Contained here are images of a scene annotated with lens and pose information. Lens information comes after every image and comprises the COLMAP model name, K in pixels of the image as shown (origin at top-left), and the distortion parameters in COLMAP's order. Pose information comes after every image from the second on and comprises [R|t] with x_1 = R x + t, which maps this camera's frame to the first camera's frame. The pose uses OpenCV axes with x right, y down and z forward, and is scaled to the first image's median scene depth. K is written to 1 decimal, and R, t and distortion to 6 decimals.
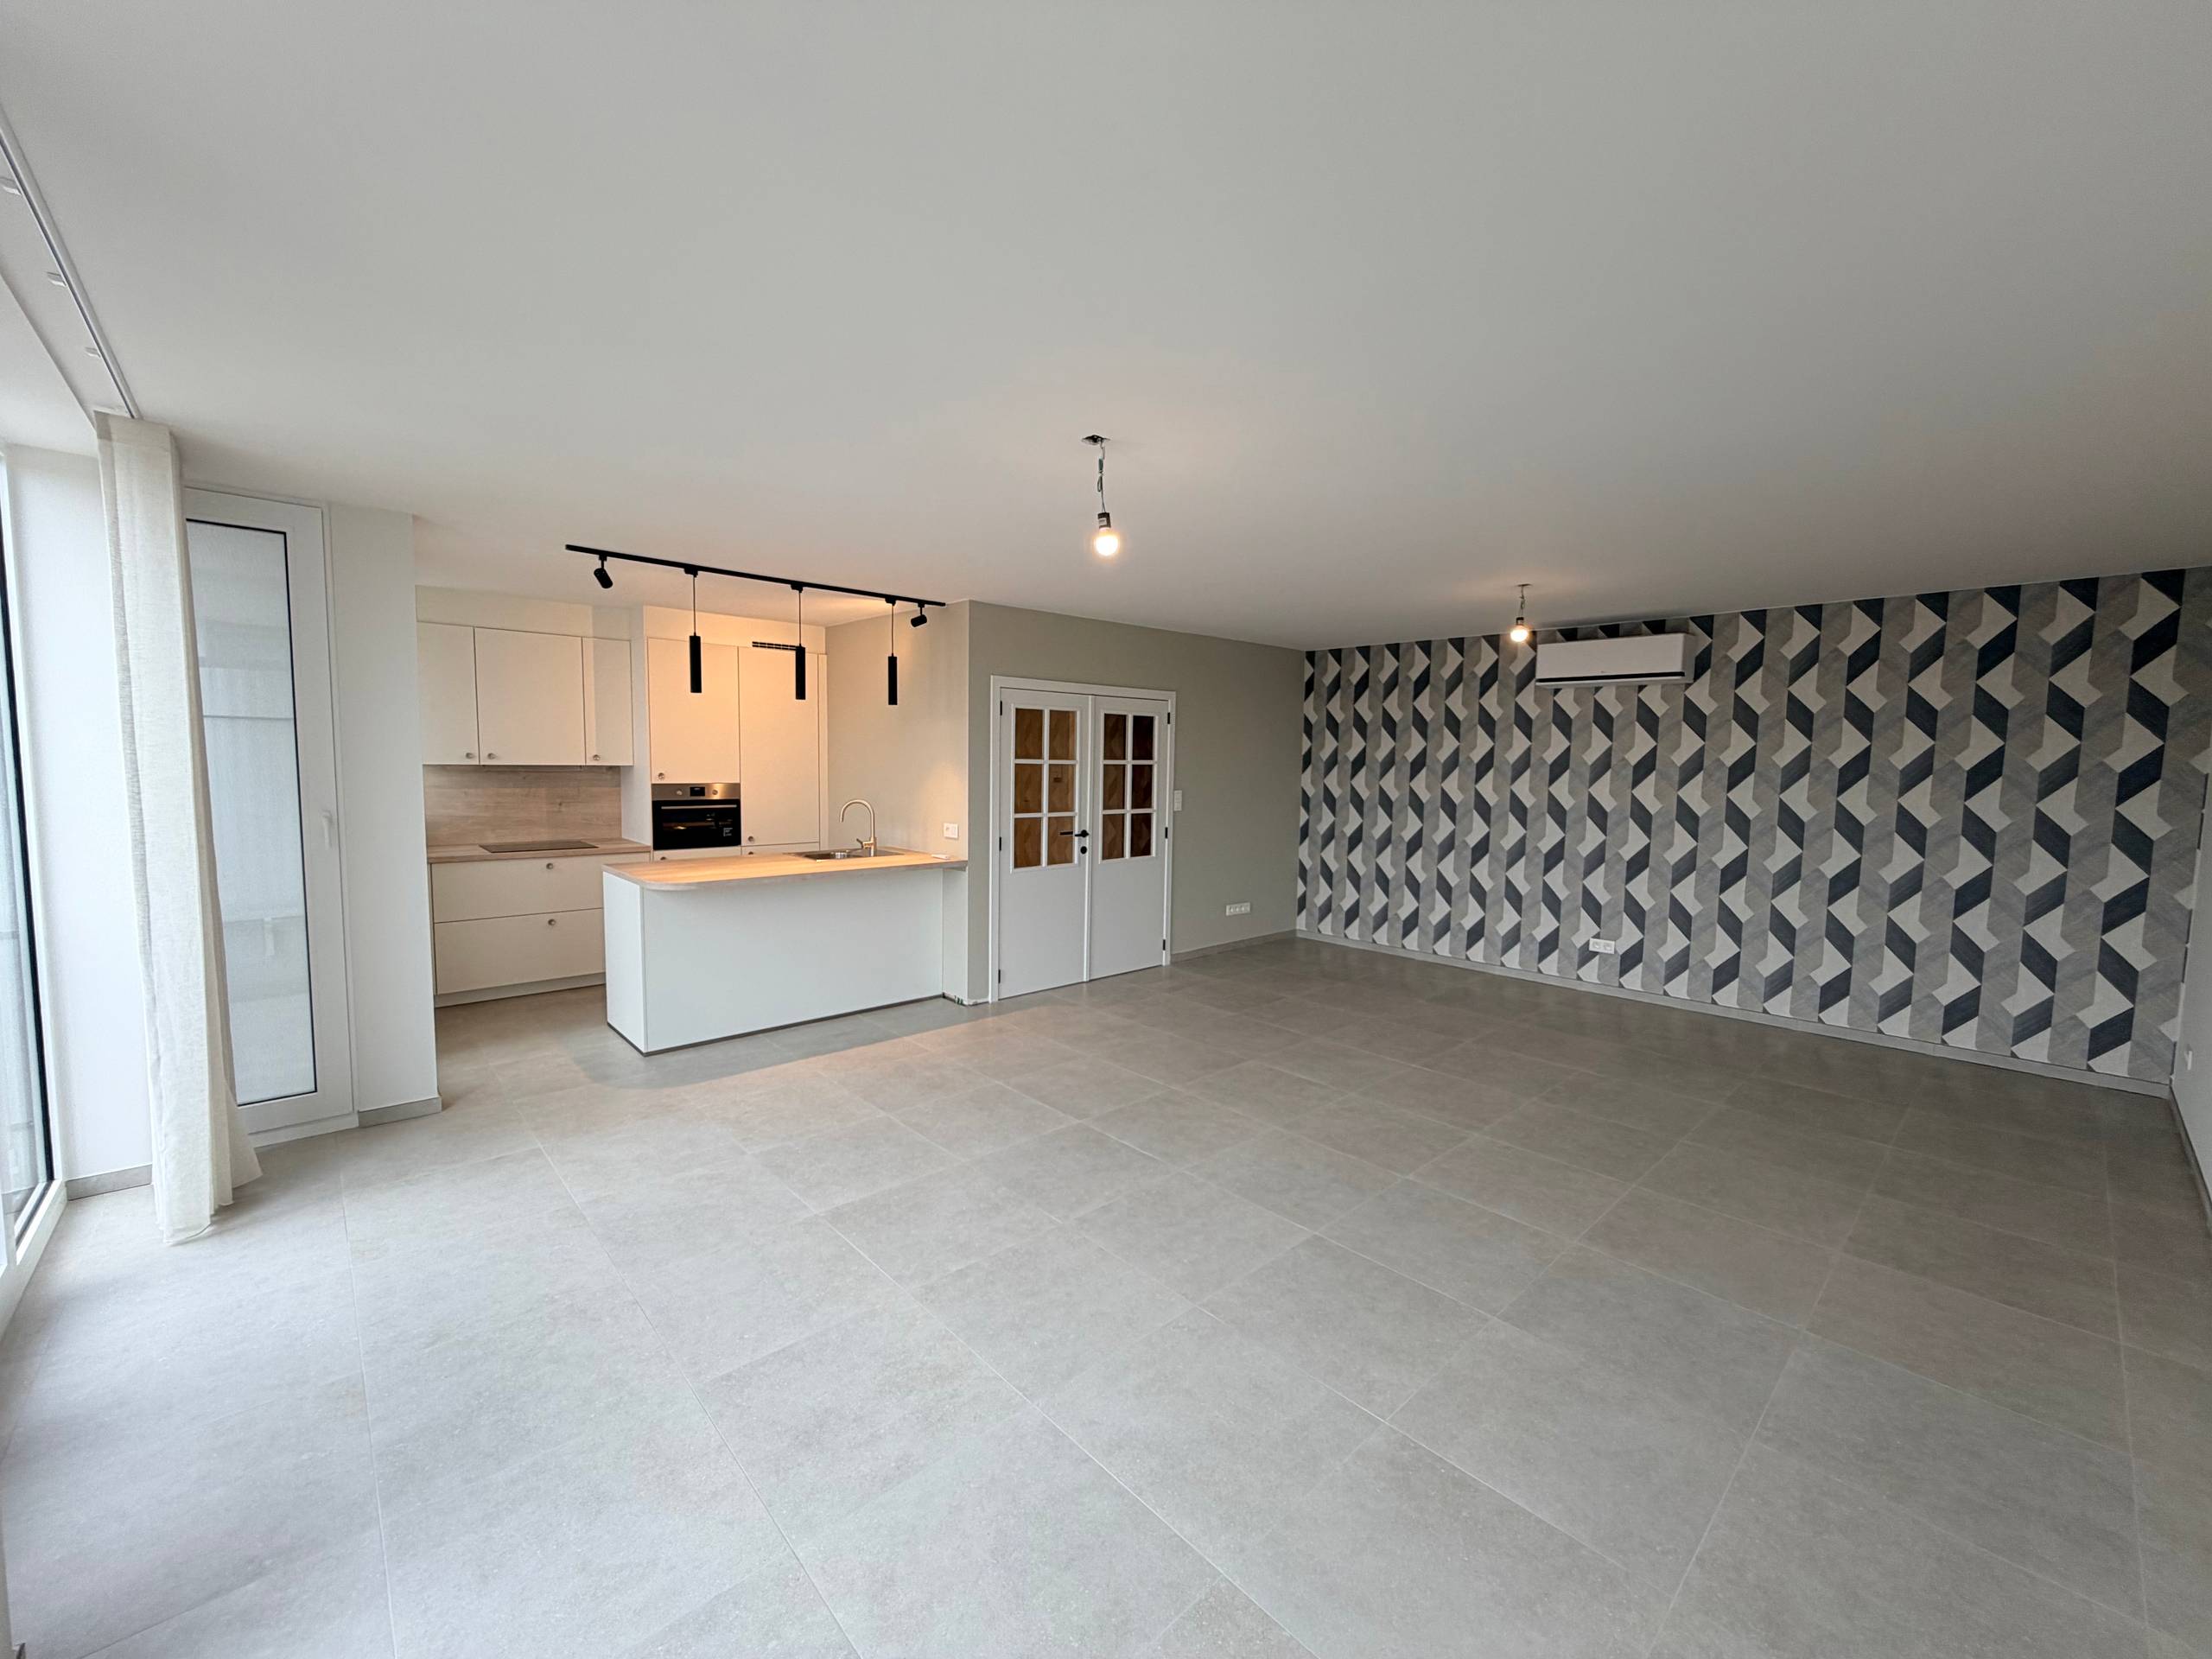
lens RADIAL K [[882.3, 0, 1096.6], [0, 882.3, 828.6], [0, 0, 1]] dist [0.004223, 0.000056]
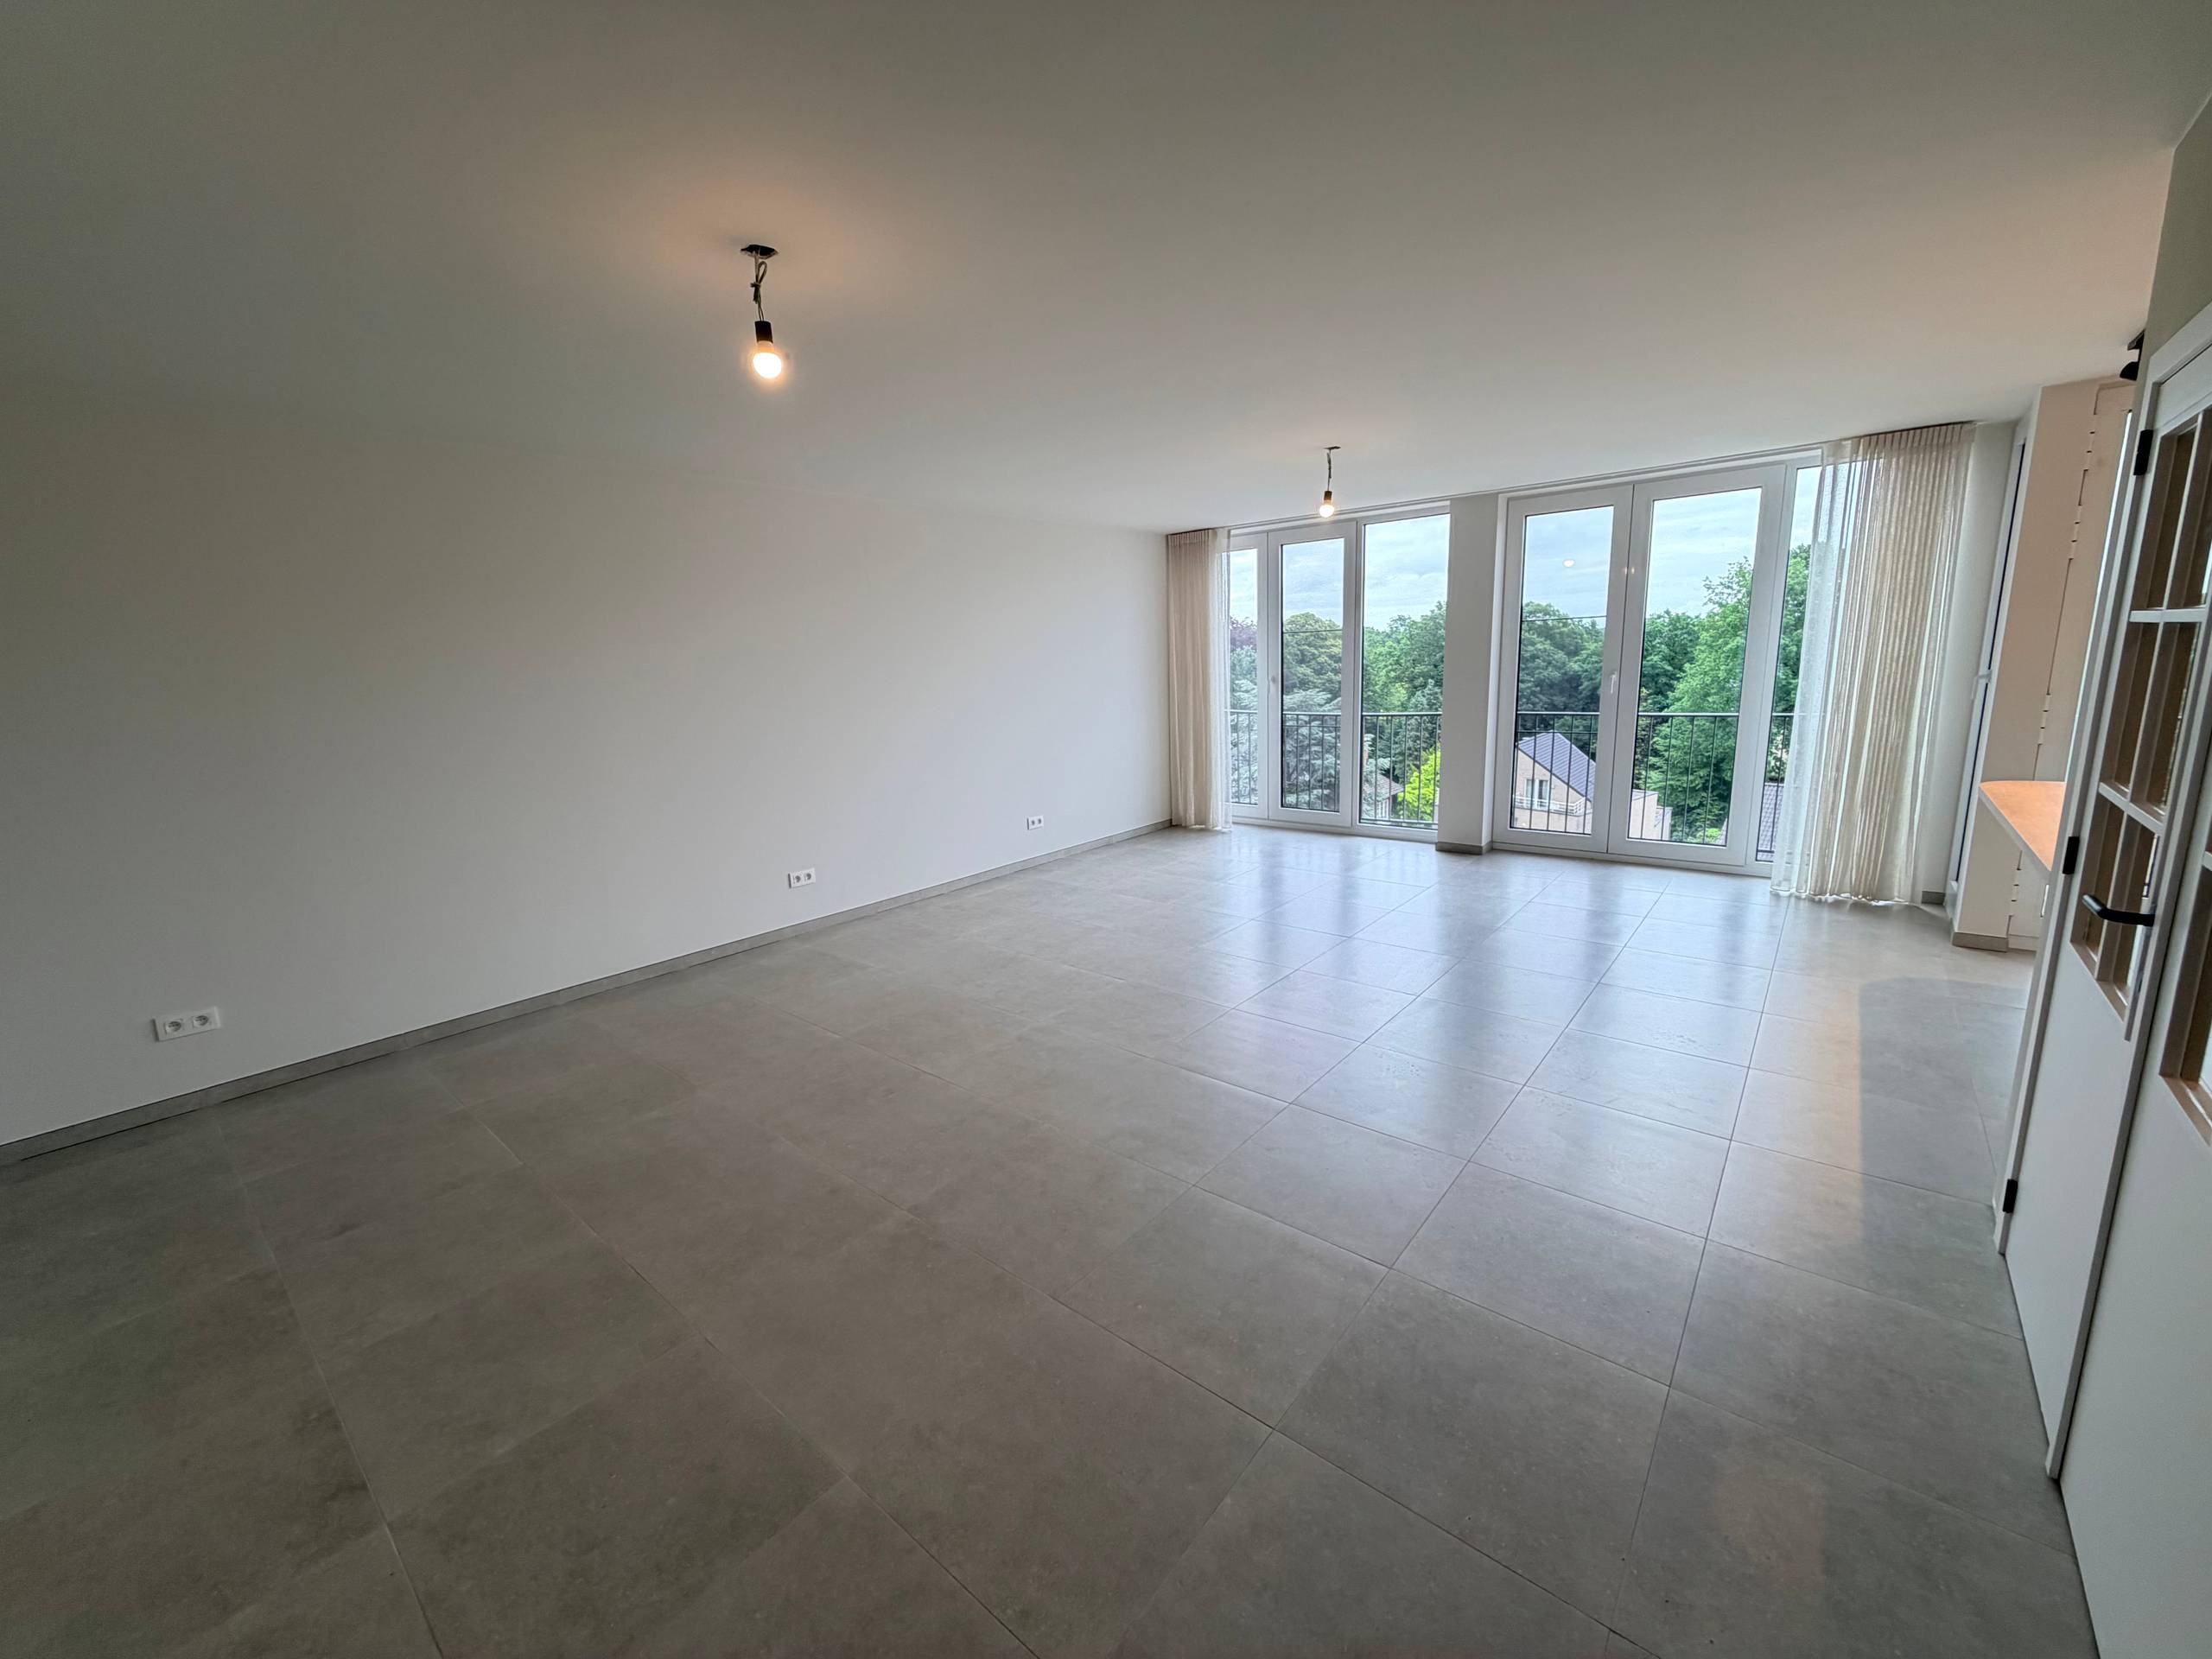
lens RADIAL K [[882.3, 0, 1096.6], [0, 882.3, 828.6], [0, 0, 1]] dist [0.004223, 0.000056]
pose [[-0.990897, 0.048836, -0.125456, 0.473524], [0.013187, 0.962612, 0.270564, -0.141341], [0.133978, 0.266446, -0.954493, 1.883929]]
